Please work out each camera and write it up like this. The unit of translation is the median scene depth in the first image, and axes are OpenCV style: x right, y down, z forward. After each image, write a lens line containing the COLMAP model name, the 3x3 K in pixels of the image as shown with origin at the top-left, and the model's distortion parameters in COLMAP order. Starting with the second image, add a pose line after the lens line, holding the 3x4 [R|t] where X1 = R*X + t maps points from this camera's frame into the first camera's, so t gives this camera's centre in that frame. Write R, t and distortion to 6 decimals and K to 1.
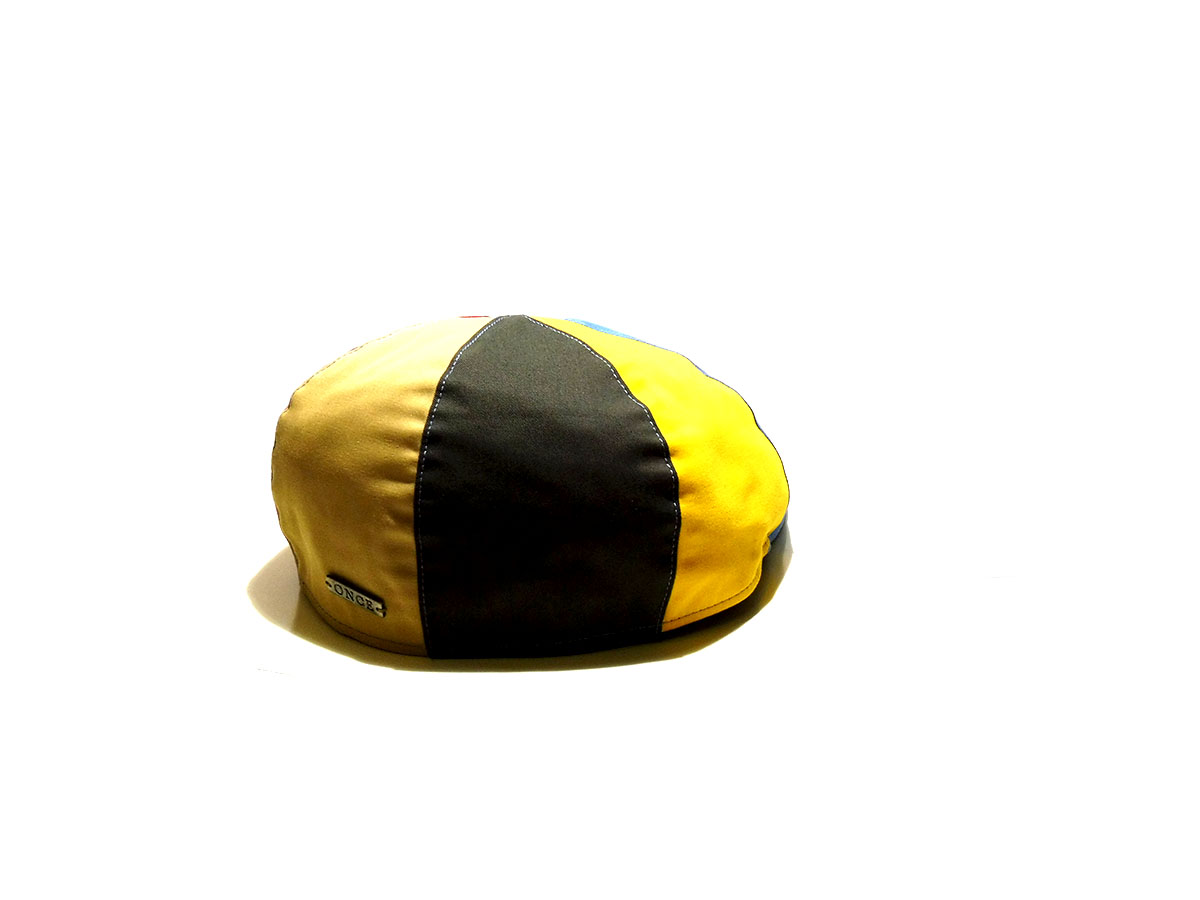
lens RADIAL K [[2250.1, 0, 601.2], [0, 2250.1, 451.8], [0, 0, 1]] dist [0.267208, 0.000000]
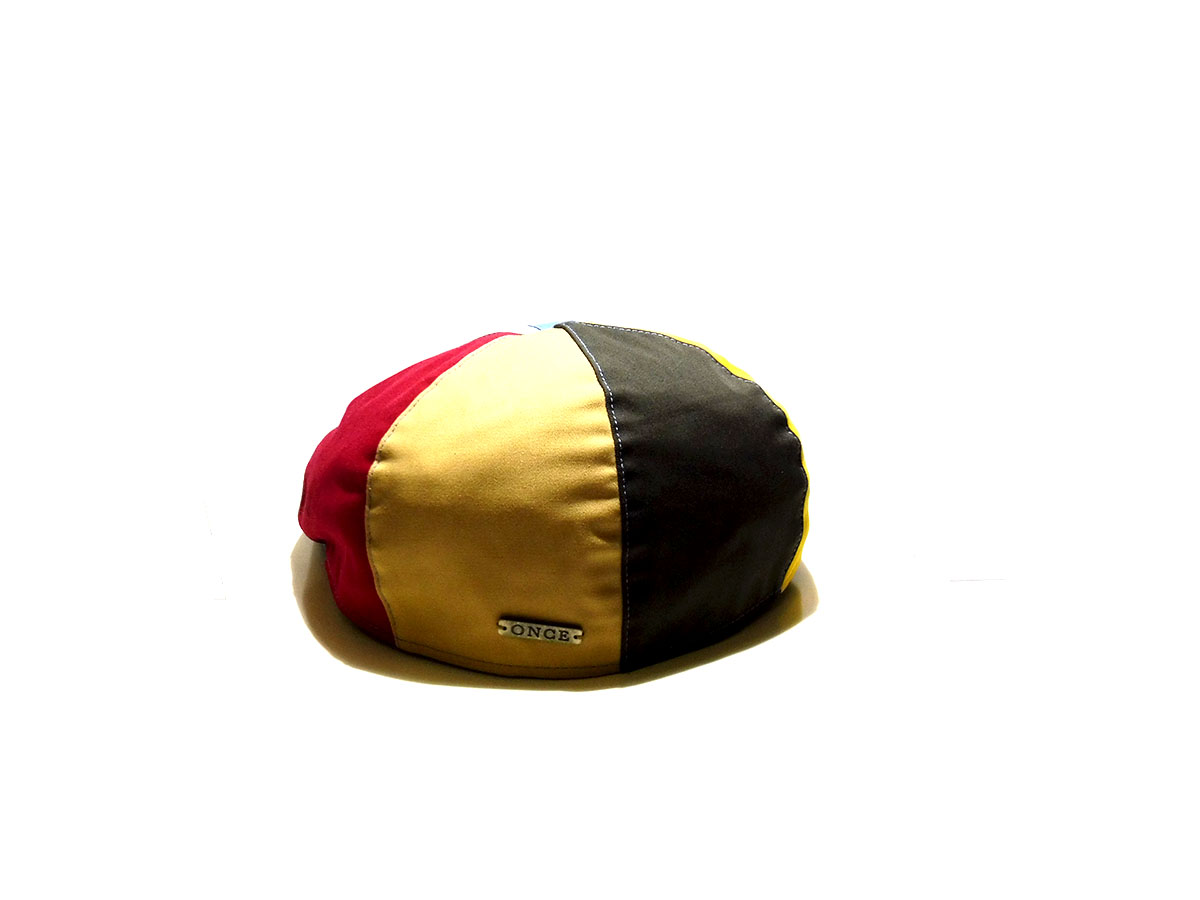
lens RADIAL K [[2250.1, 0, 597.5], [0, 2250.1, 450.2], [0, 0, 1]] dist [0.267208, 0.000000]
pose [[0.789414, -0.193117, 0.582694, -0.655935], [0.196656, 0.978758, 0.057958, -0.065046], [-0.581509, 0.068837, 0.810623, 0.203434]]
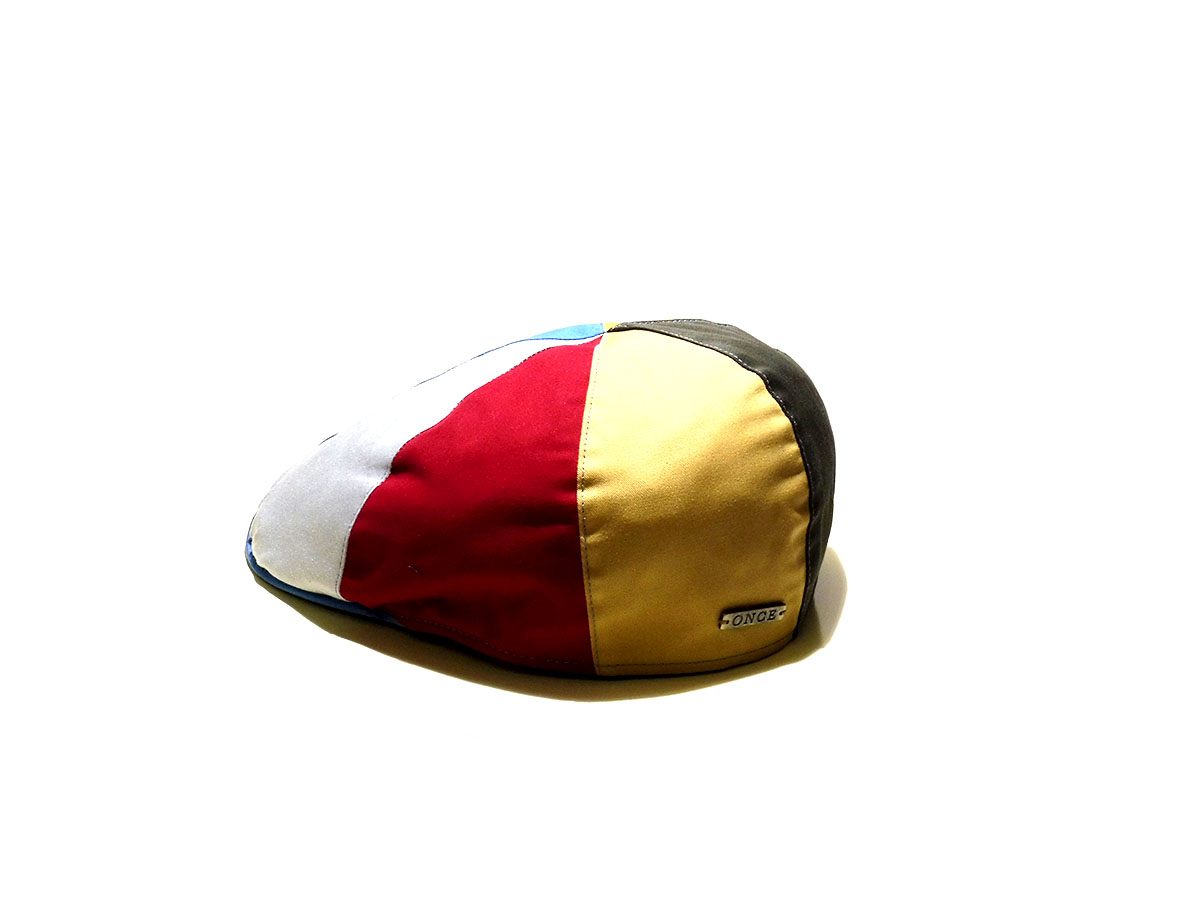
lens RADIAL K [[2250.1, 0, 600.9], [0, 2250.1, 447.8], [0, 0, 1]] dist [0.267208, 0.000000]
pose [[0.186835, -0.300956, 0.935157, -1.056189], [0.302122, 0.923388, 0.236807, -0.267135], [-0.934781, 0.238288, 0.263446, 0.806501]]
